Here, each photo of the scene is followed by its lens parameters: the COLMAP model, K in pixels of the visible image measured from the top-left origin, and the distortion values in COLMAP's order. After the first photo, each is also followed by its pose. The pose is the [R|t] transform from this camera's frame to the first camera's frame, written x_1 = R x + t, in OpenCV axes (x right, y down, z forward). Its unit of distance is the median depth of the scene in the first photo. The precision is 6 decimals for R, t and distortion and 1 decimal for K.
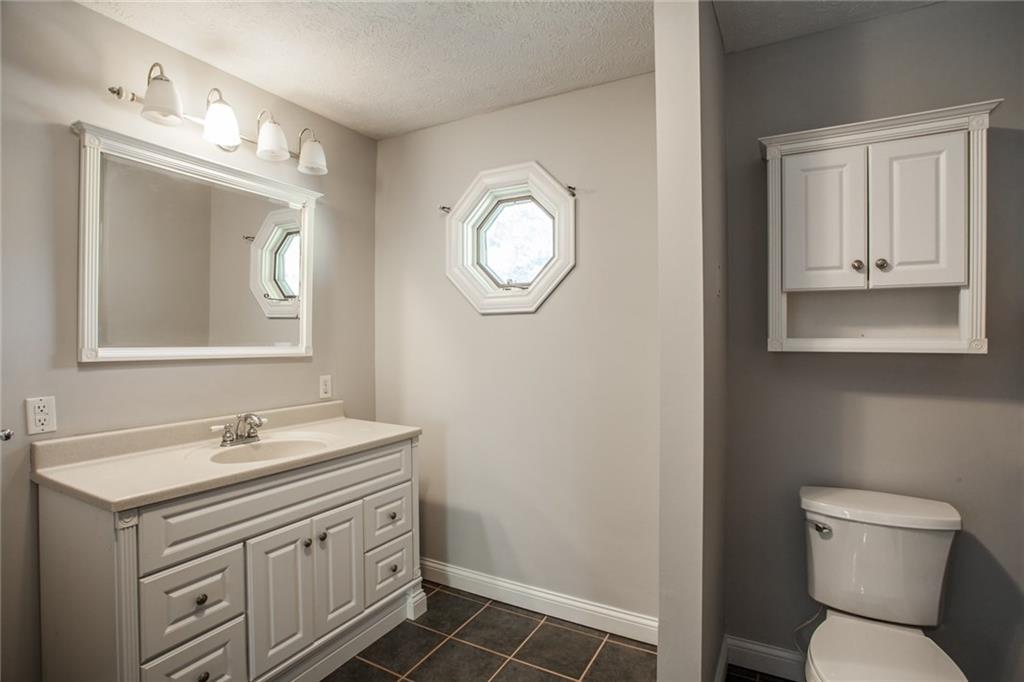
lens RADIAL K [[513.1, 0, 519.2], [0, 513.1, 342.7], [0, 0, 1]] dist [-0.076852, 0.035302]
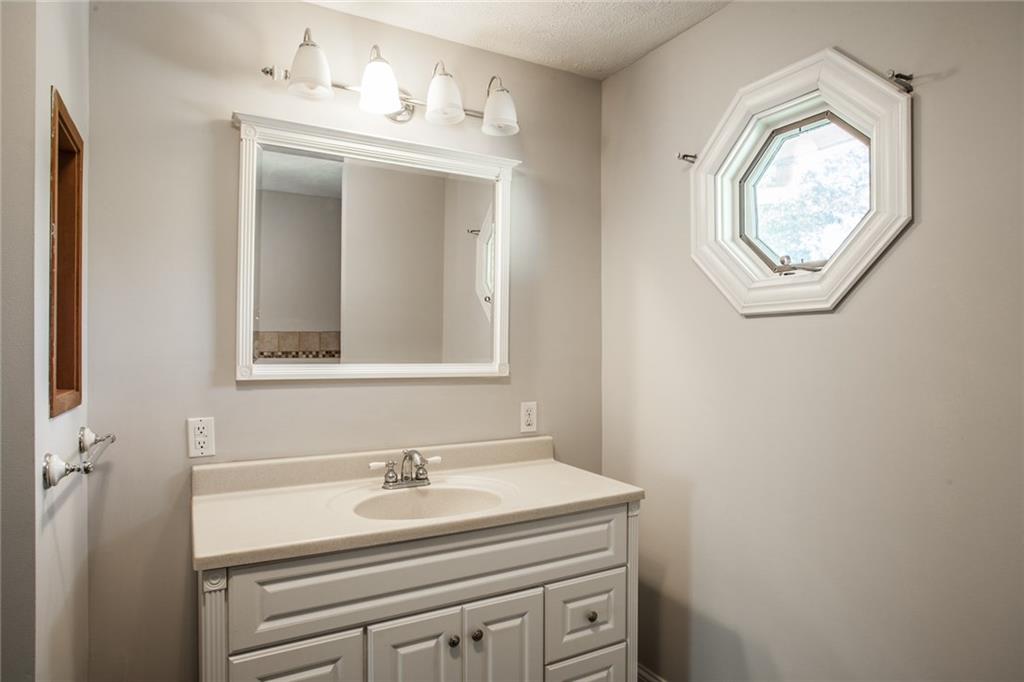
lens RADIAL K [[604.7, 0, 514.4], [0, 604.7, 343.6], [0, 0, 1]] dist [-0.069806, 0.051737]
pose [[0.850061, -0.001113, -0.526683, 0.084083], [-0.005727, 0.999919, -0.011358, -0.013705], [0.526653, 0.012671, 0.849986, 0.266828]]
